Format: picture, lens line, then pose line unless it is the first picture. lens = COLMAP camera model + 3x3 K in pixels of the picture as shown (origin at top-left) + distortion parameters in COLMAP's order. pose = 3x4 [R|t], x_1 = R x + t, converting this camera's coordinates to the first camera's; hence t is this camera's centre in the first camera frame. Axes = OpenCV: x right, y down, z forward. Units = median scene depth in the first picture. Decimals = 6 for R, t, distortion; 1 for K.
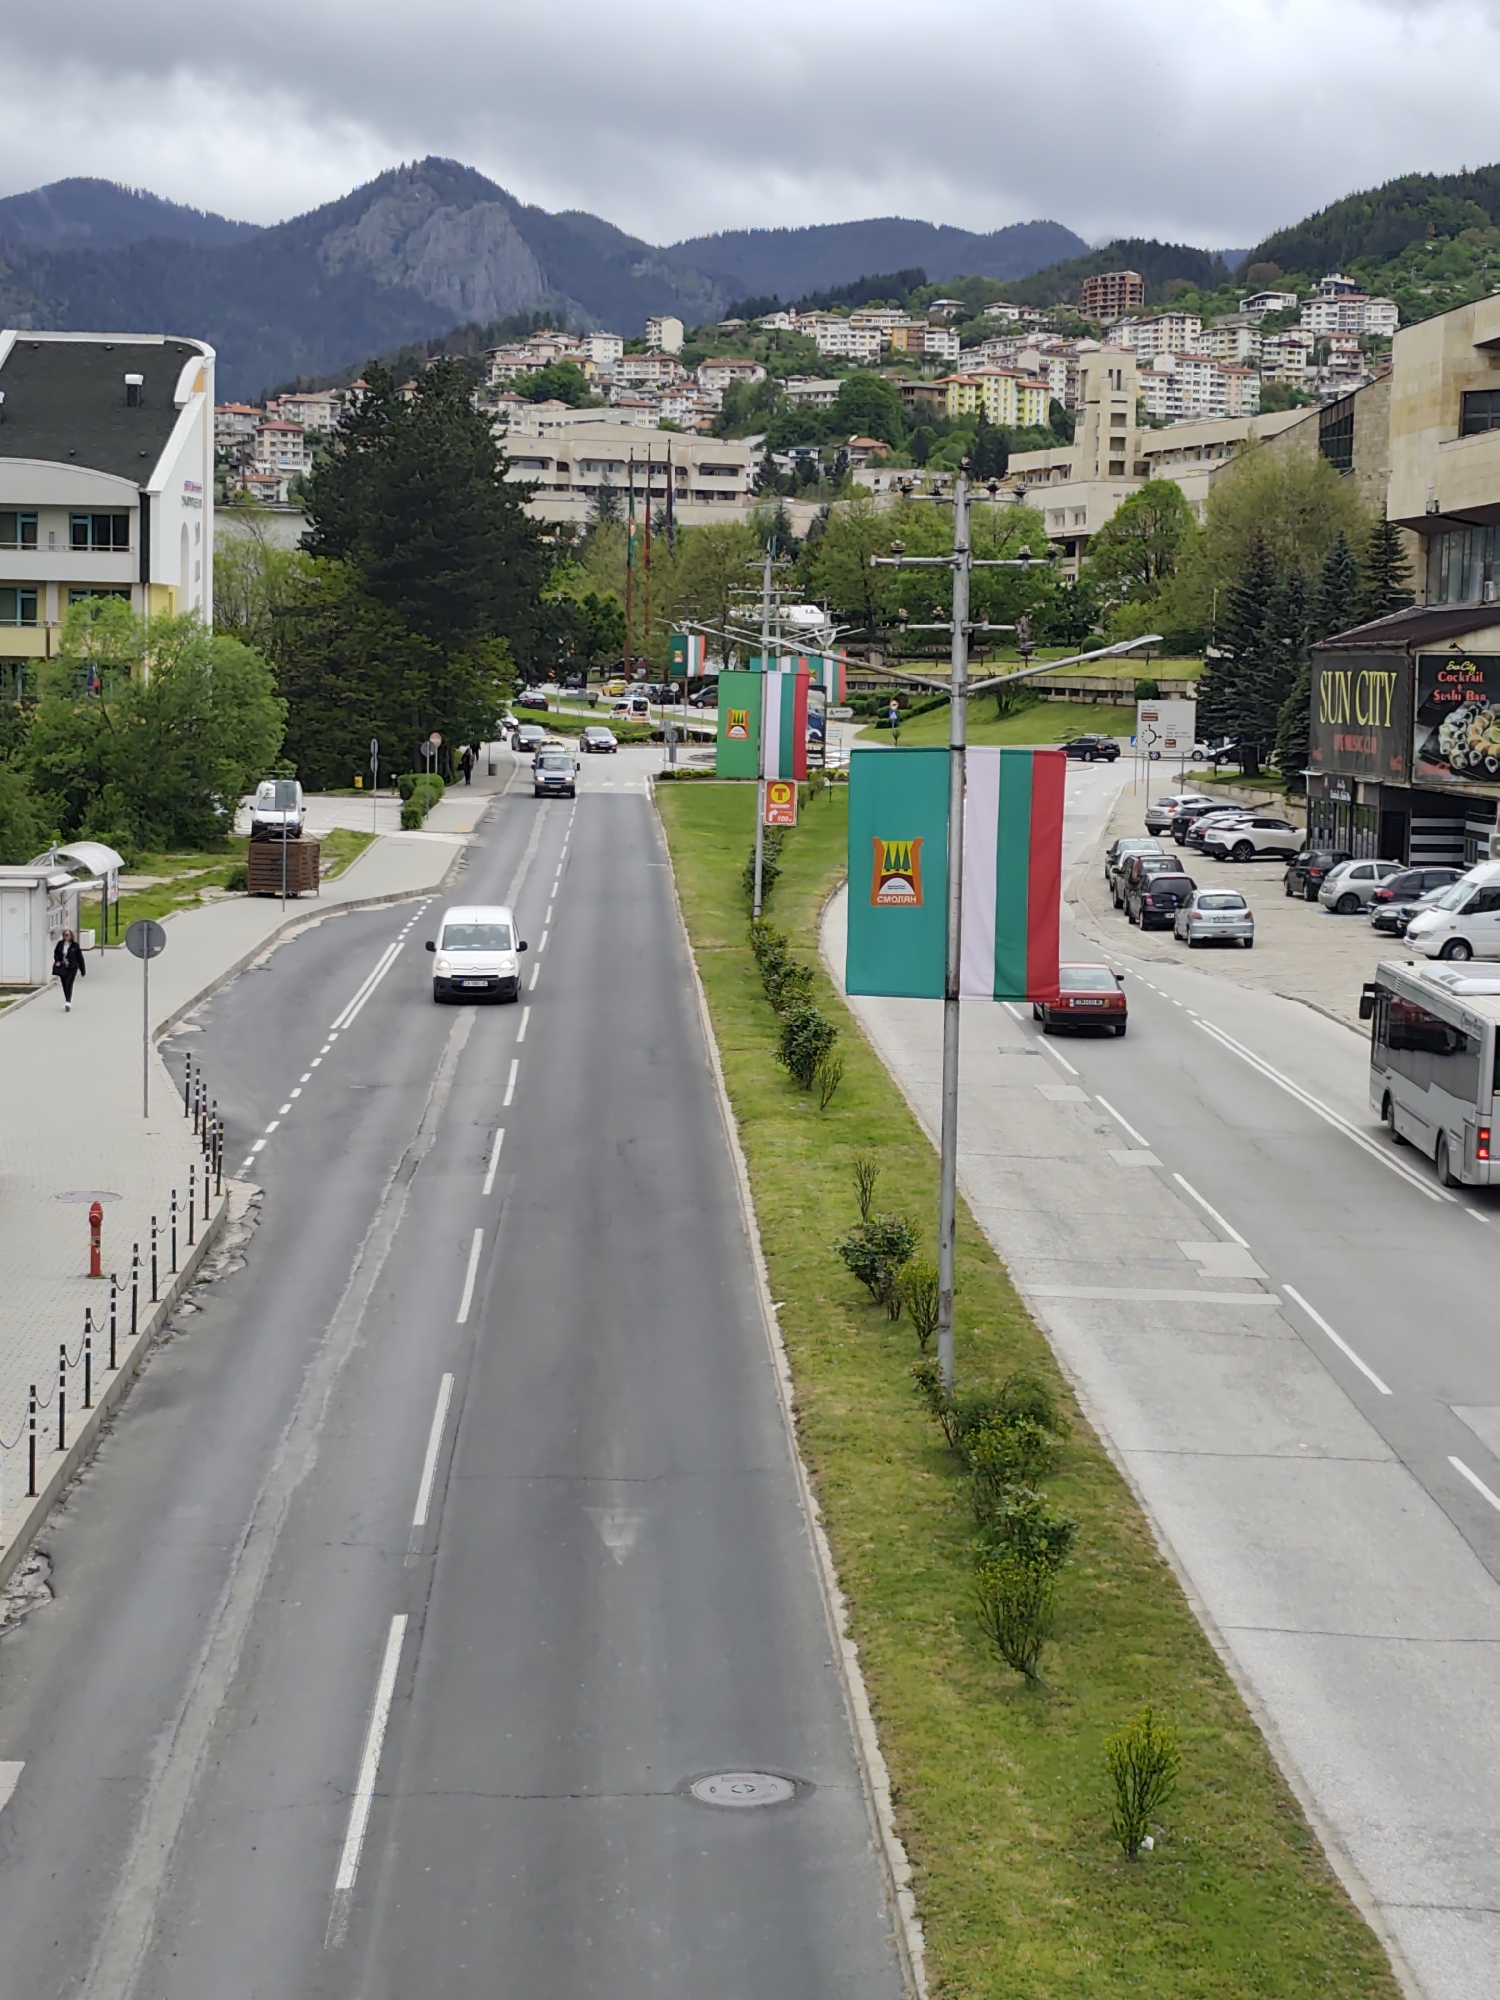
lens RADIAL K [[3663.7, 0, 749.7], [0, 3663.7, 1000.0], [0, 0, 1]] dist [-0.008965, 0.000000]
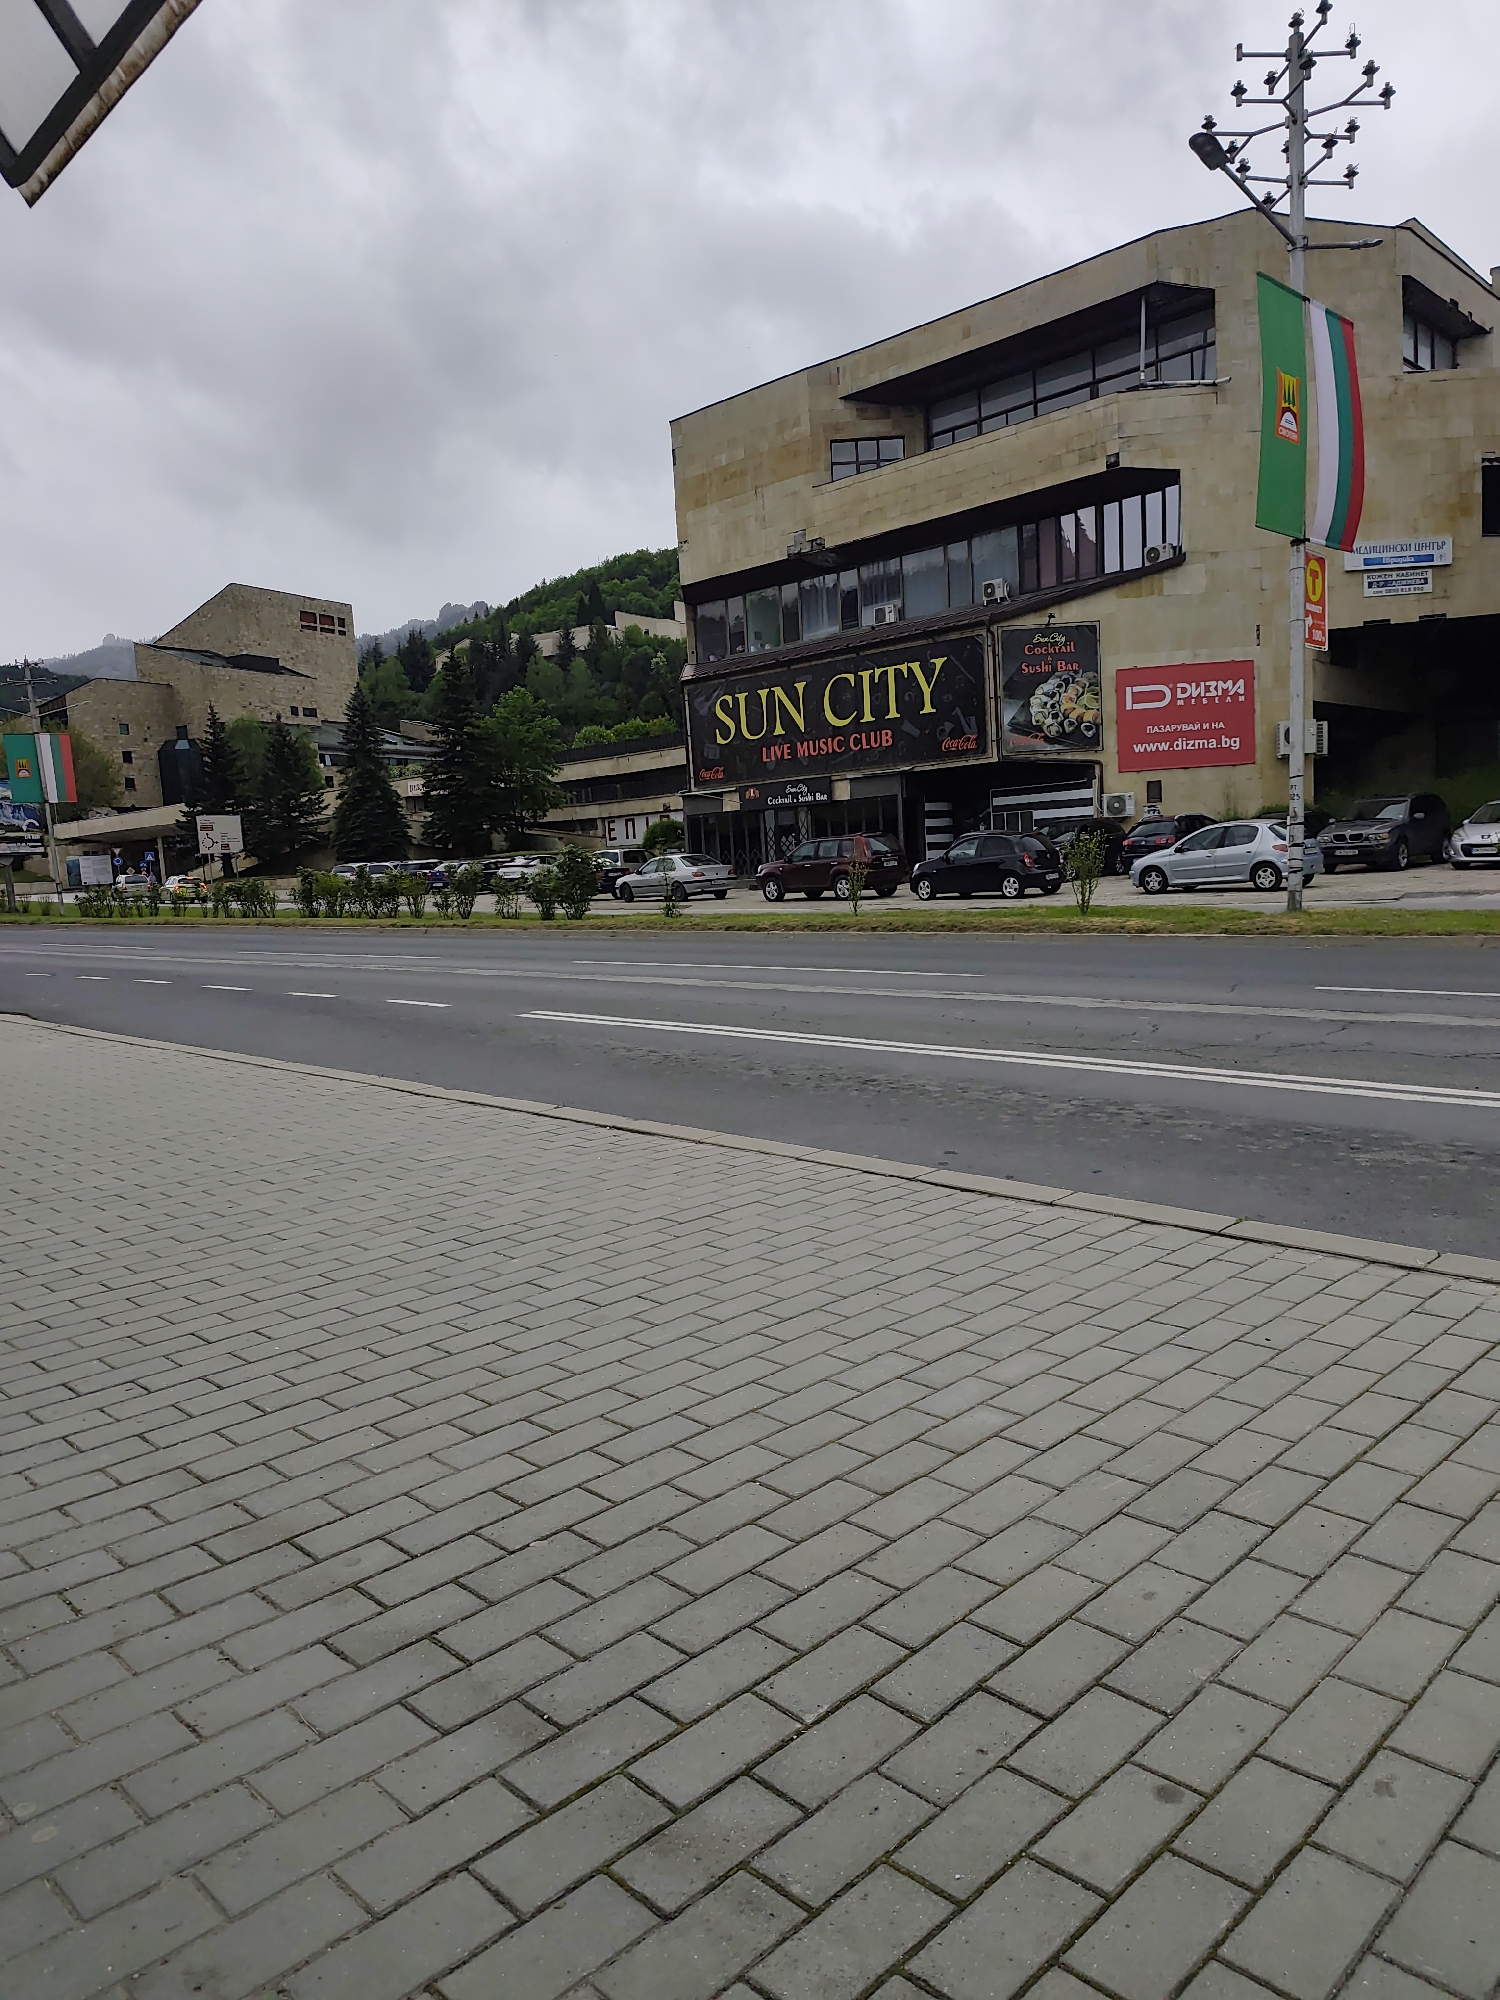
lens RADIAL K [[1361.3, 0, 751.0], [0, 1361.3, 999.2], [0, 0, 1]] dist [0.012013, 0.000866]
pose [[0.722467, -0.125884, 0.679849, -0.144752], [0.131065, 0.990392, 0.044104, -0.017240], [-0.678869, 0.057241, 0.732025, 0.775944]]
